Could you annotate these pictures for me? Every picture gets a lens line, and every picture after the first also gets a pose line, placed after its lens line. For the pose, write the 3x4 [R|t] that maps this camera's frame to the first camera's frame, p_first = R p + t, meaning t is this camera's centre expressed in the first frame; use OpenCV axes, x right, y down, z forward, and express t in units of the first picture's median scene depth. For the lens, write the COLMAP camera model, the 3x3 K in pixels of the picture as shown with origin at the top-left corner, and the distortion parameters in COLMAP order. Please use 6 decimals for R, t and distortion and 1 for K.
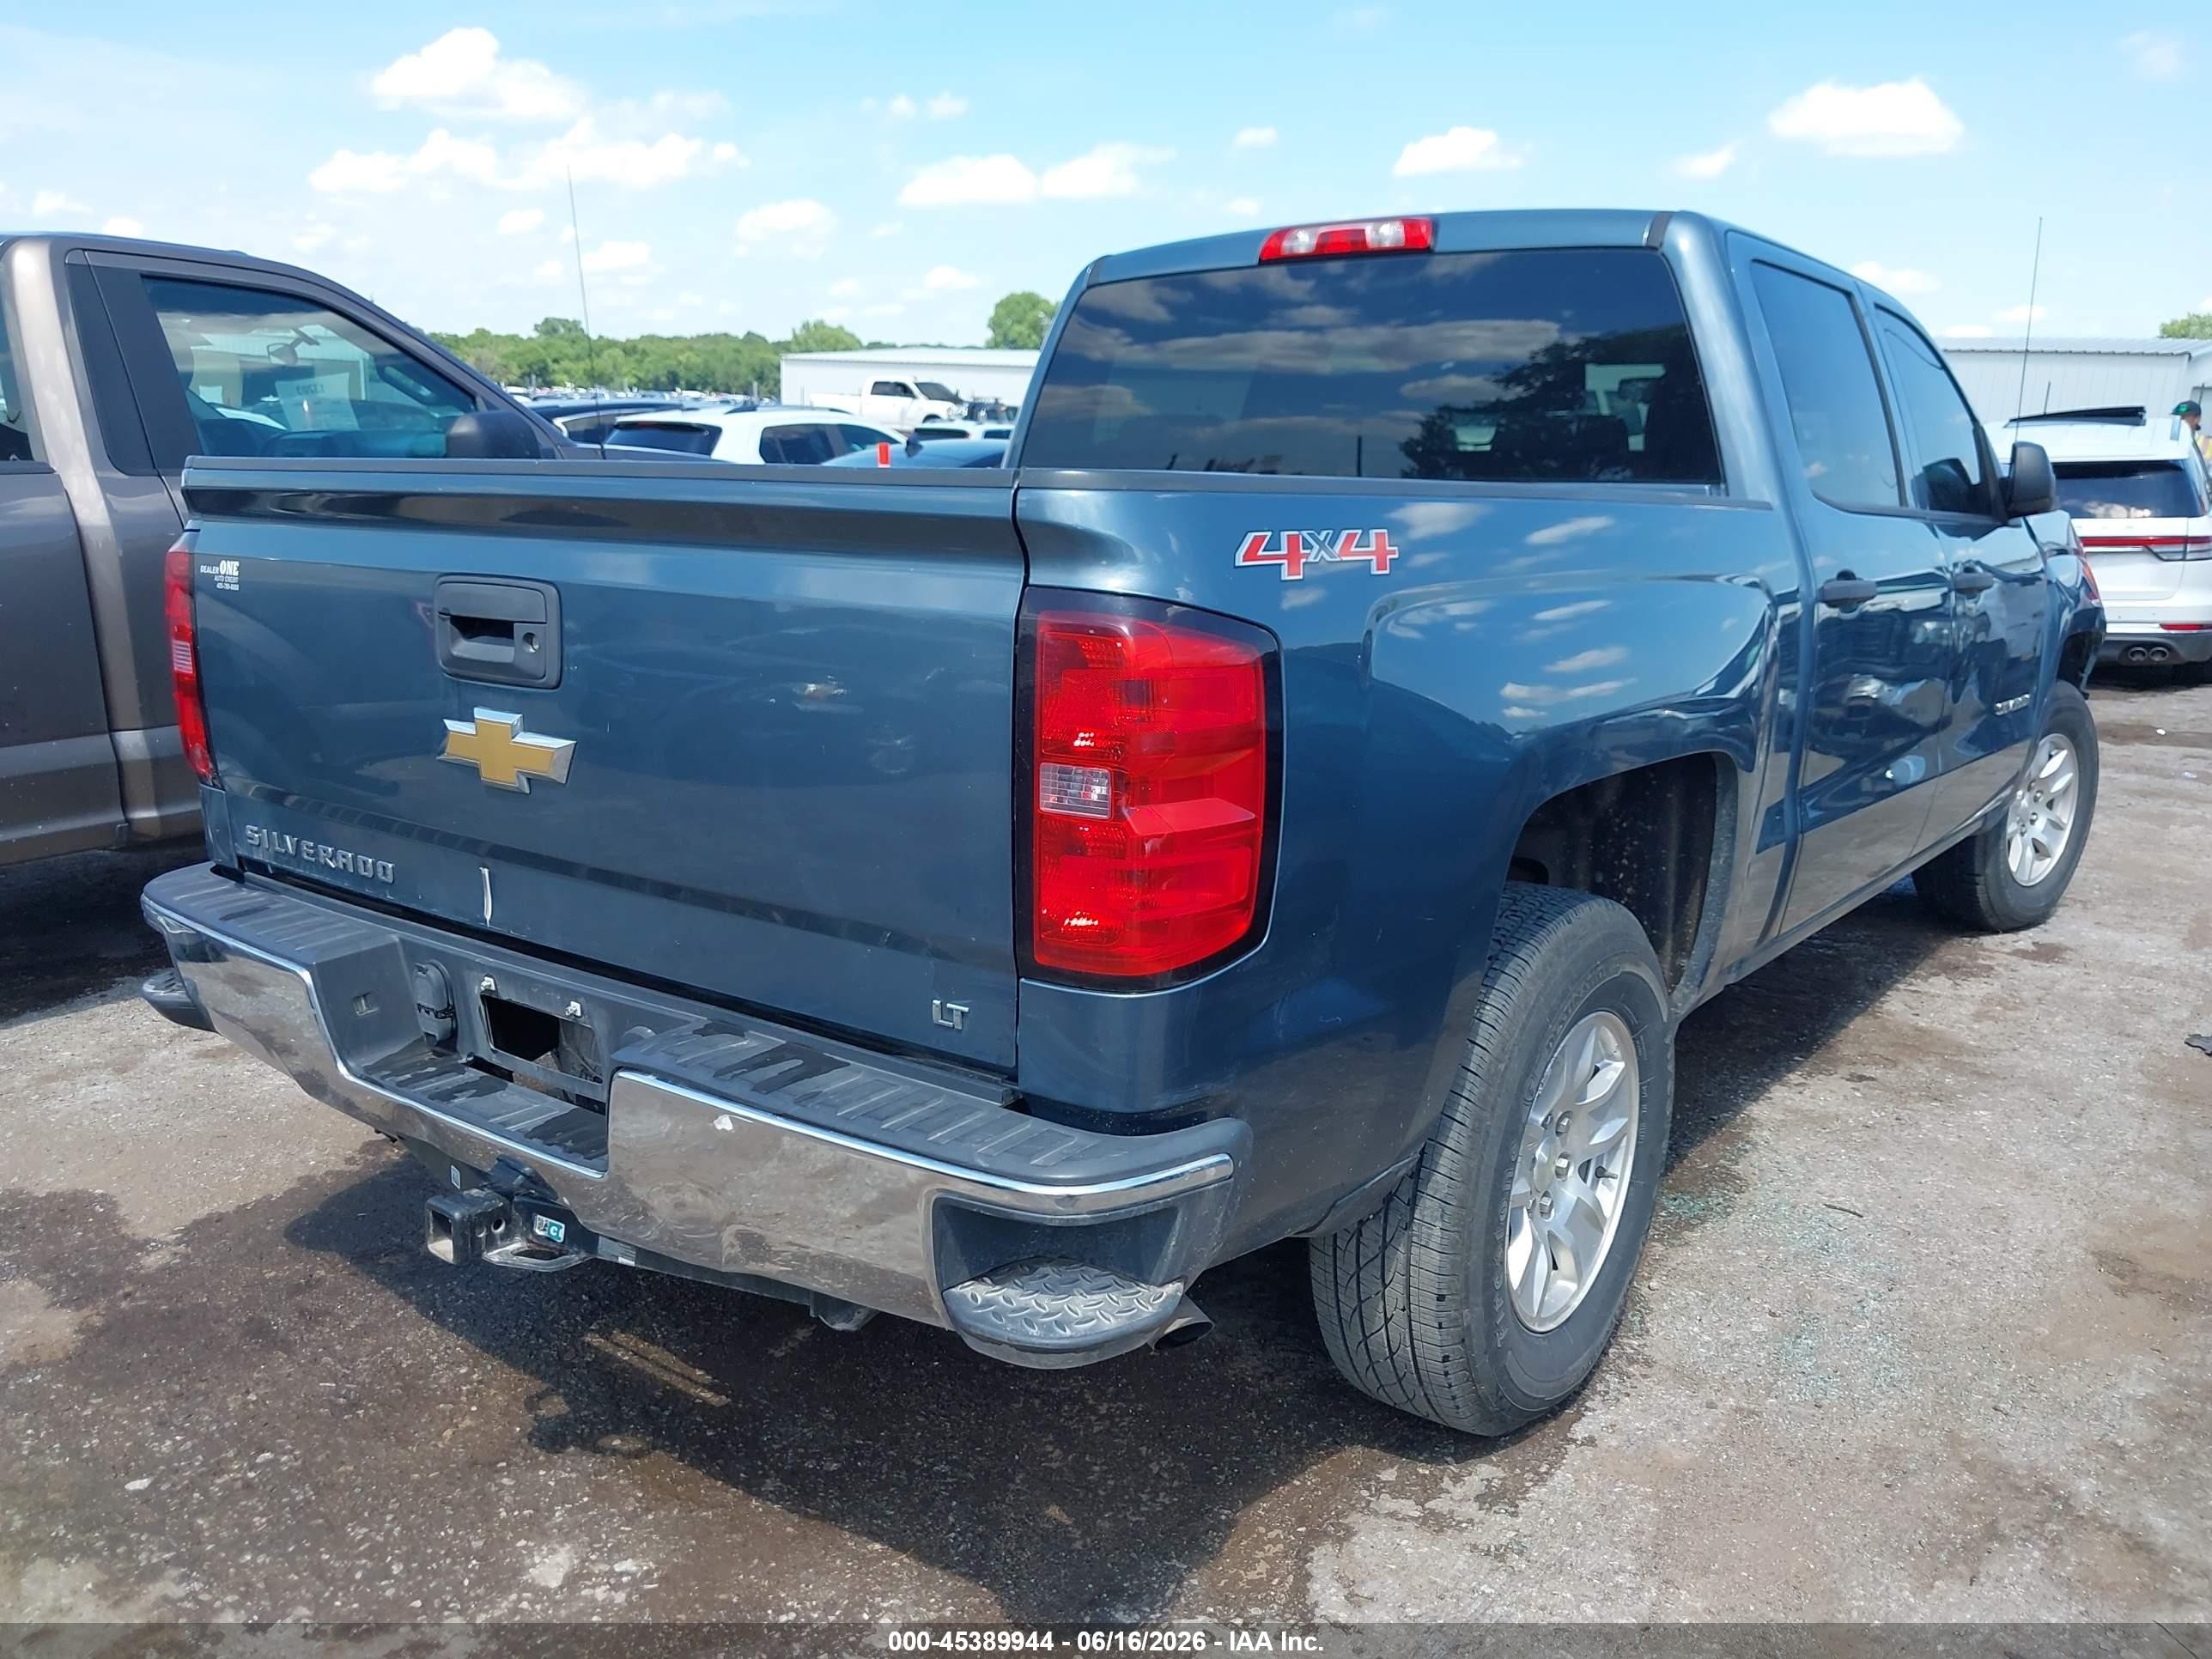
lens RADIAL K [[1815.6, 0, 1106.0], [0, 1815.6, 829.5], [0, 0, 1]] dist [-0.002438, -0.006402]
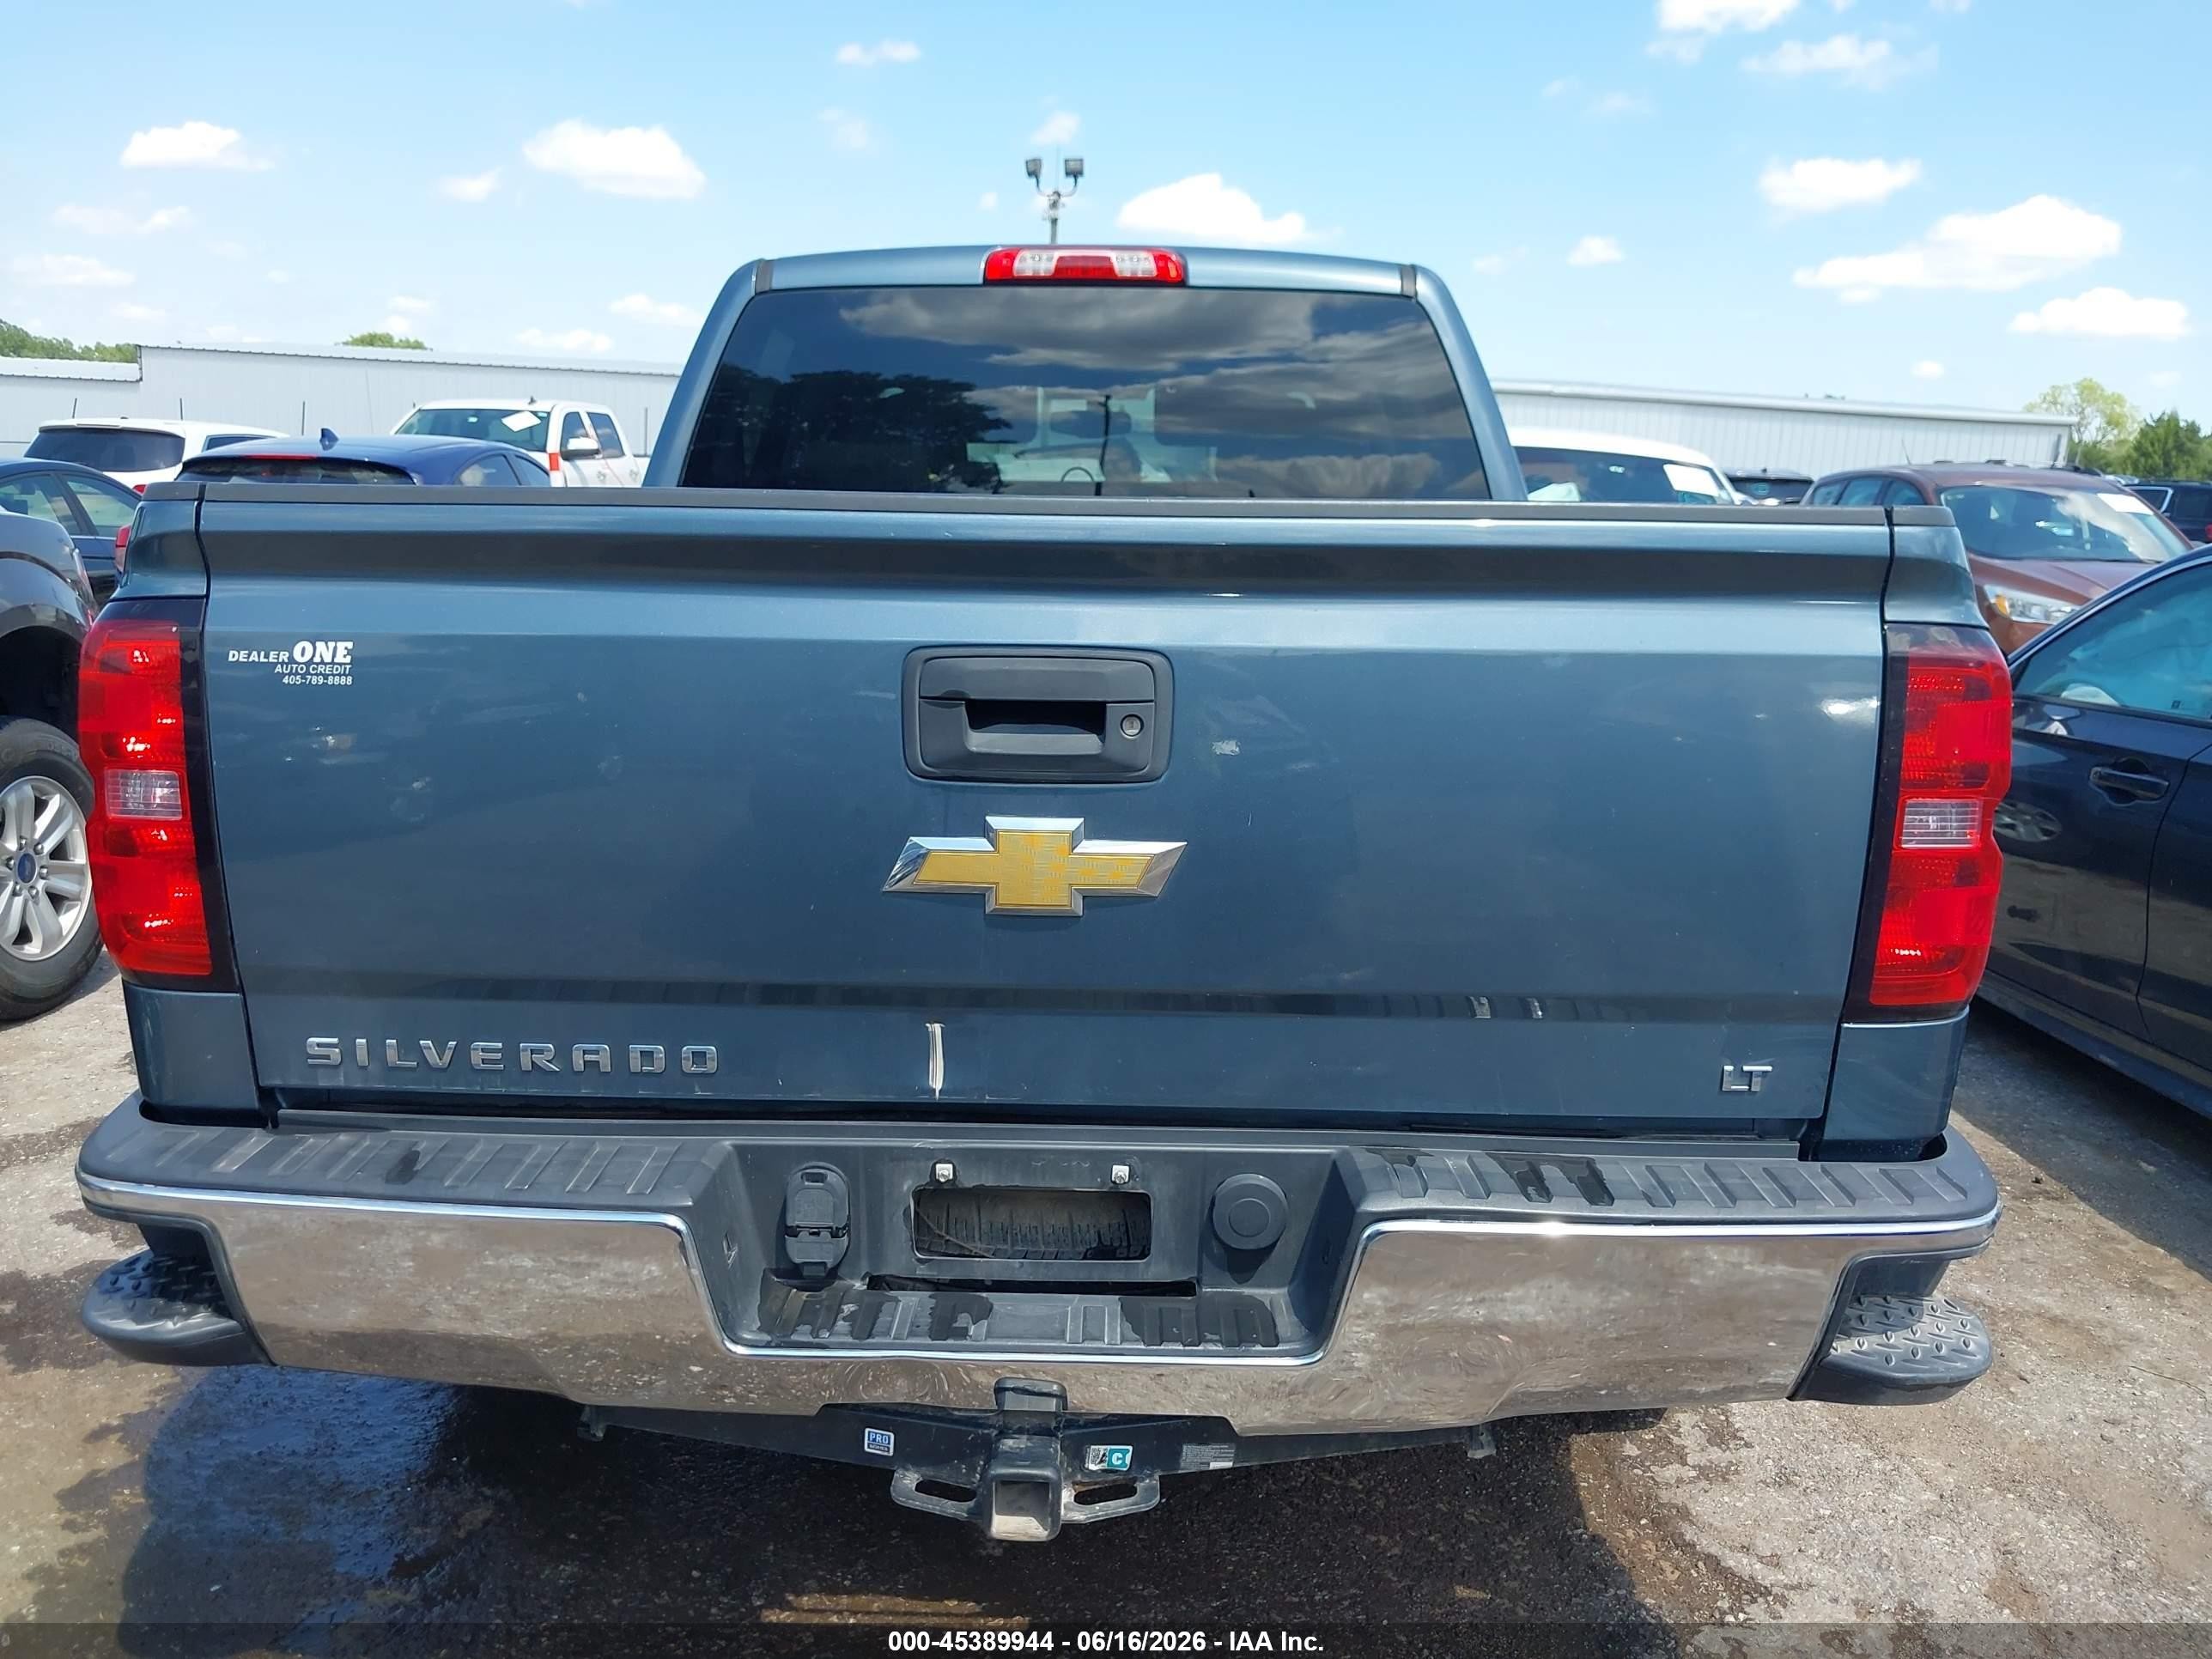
lens RADIAL K [[1755.6, 0, 1106.0], [0, 1755.6, 829.5], [0, 0, 1]] dist [0.103509, -0.169438]
pose [[0.801424, -0.111377, 0.587635, -0.729592], [0.115335, 0.992846, 0.030883, -0.076901], [-0.586871, 0.043024, 0.808537, 0.358922]]
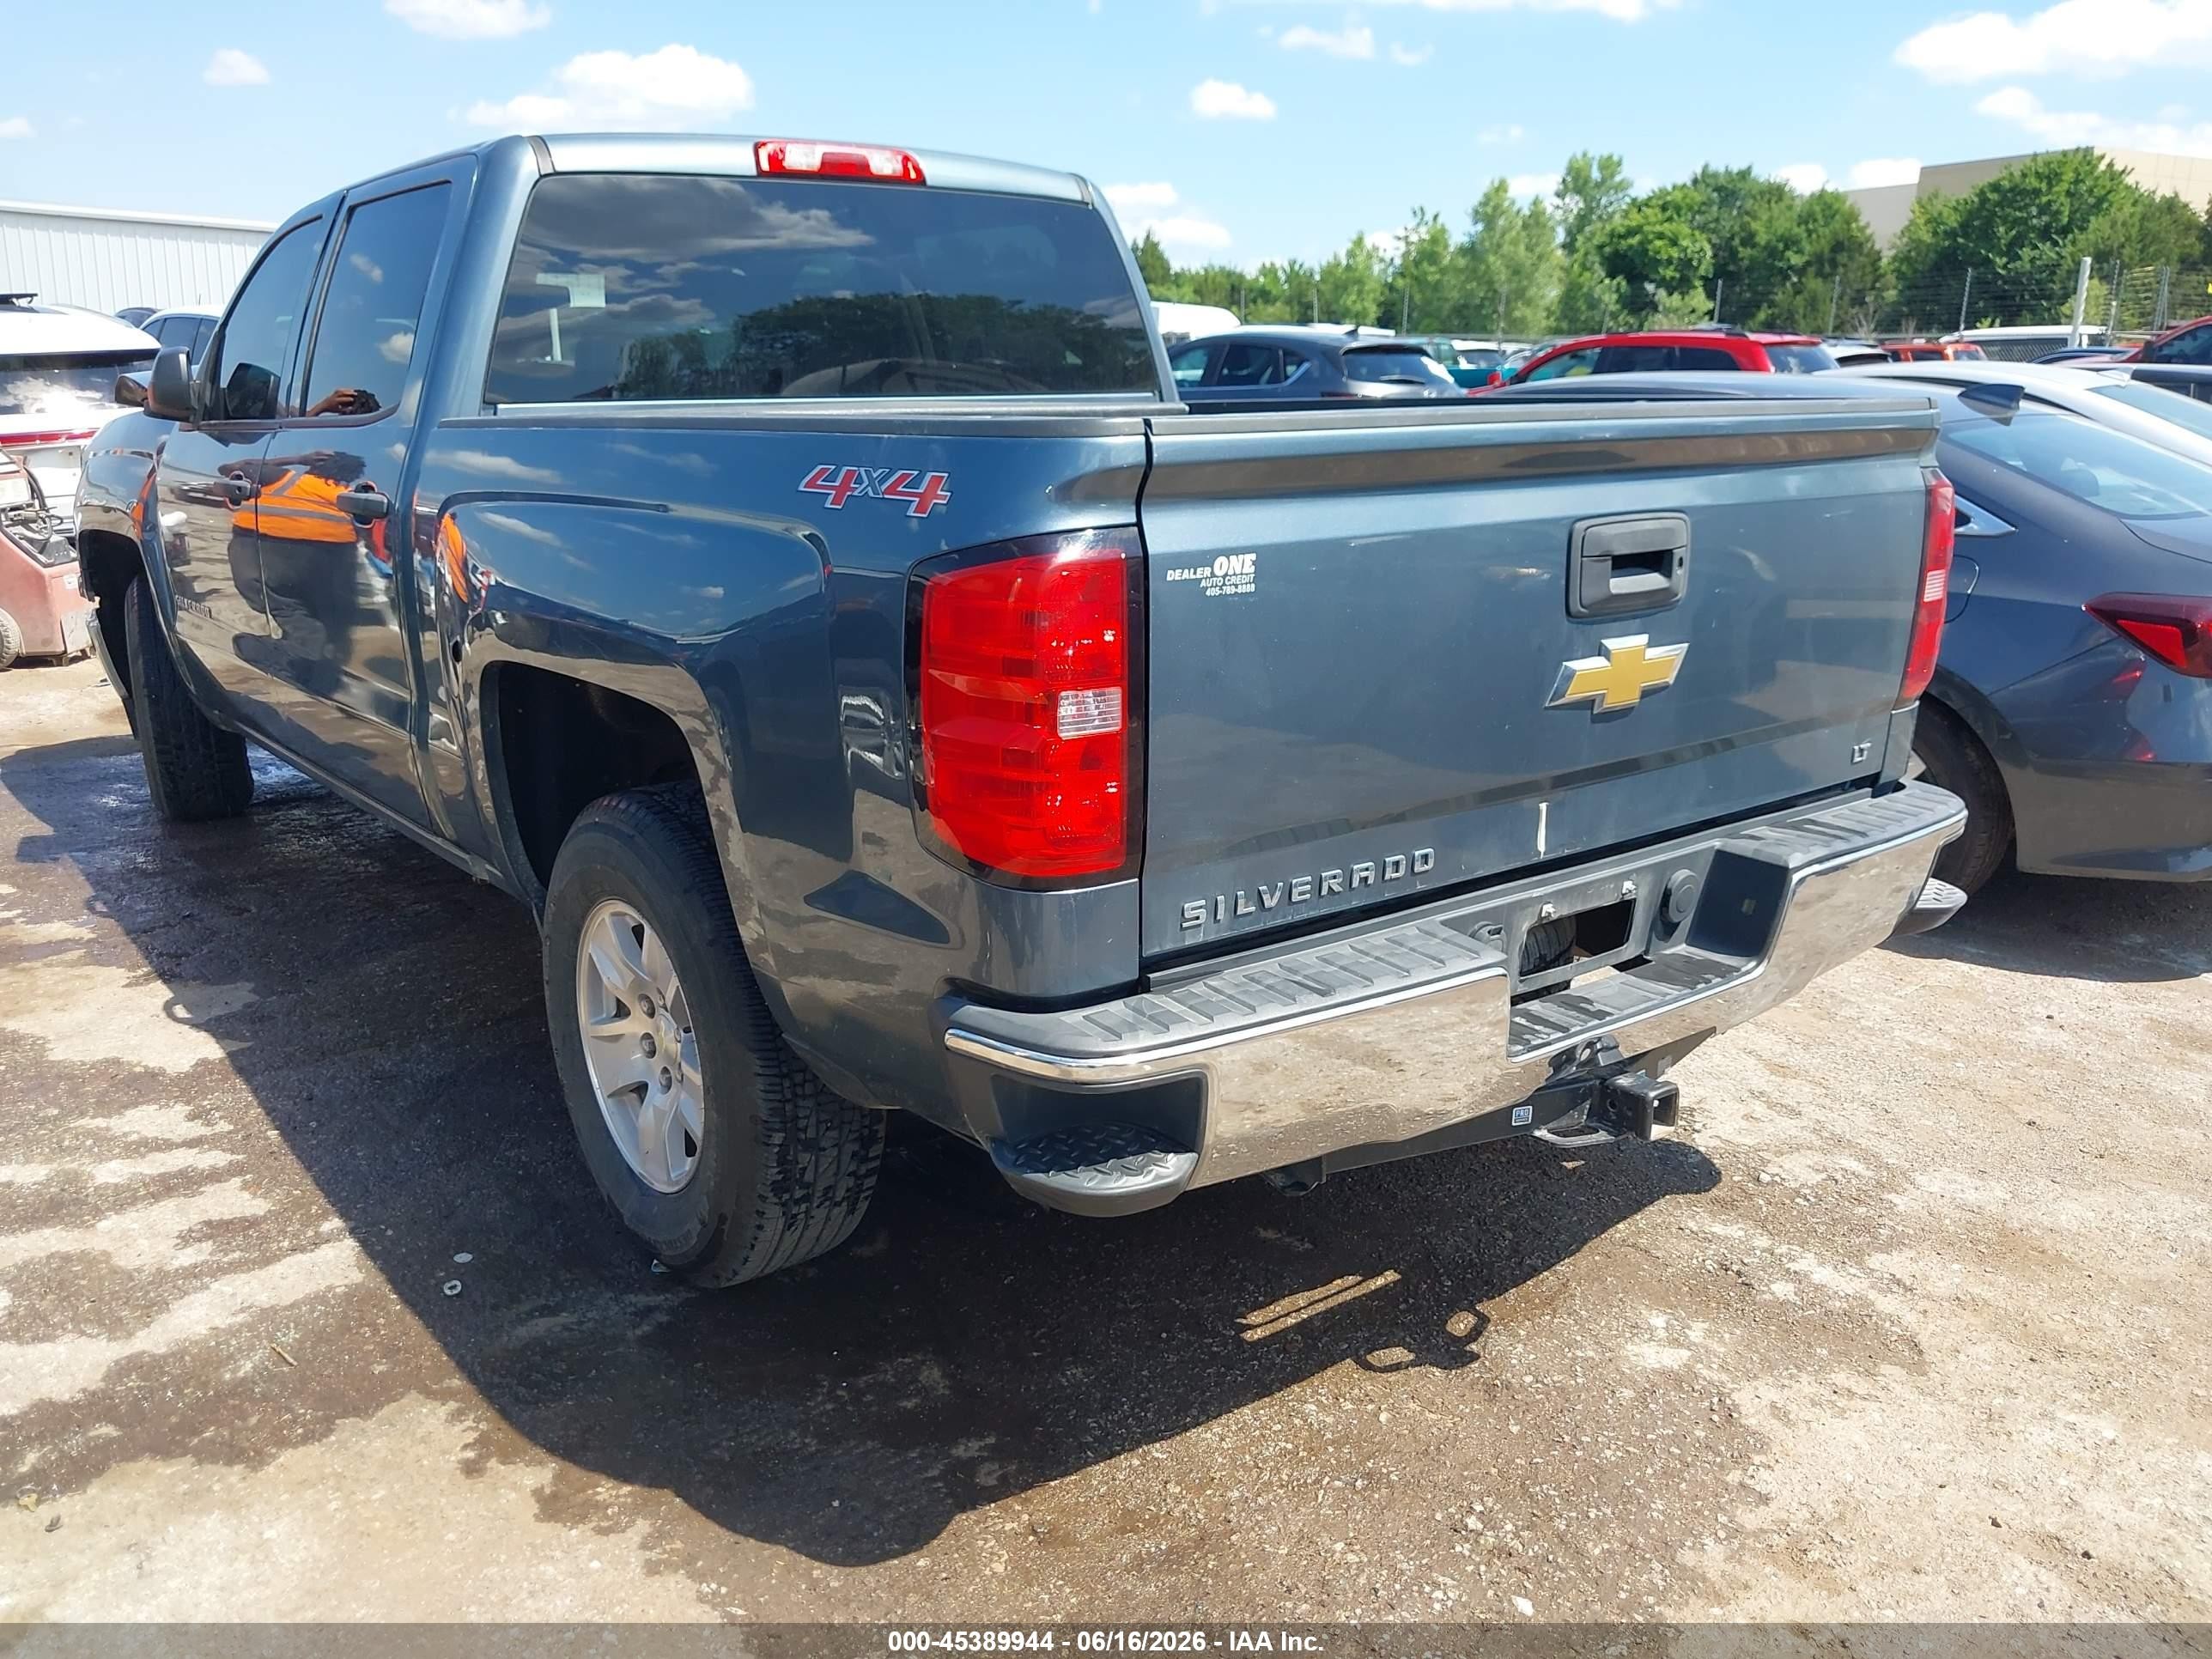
lens RADIAL K [[1815.6, 0, 1106.0], [0, 1815.6, 829.5], [0, 0, 1]] dist [-0.002438, -0.006402]
pose [[0.255332, -0.259302, 0.931433, -1.409261], [0.198037, 0.956967, 0.212123, -0.239311], [-0.946355, 0.130296, 0.295696, 0.953067]]
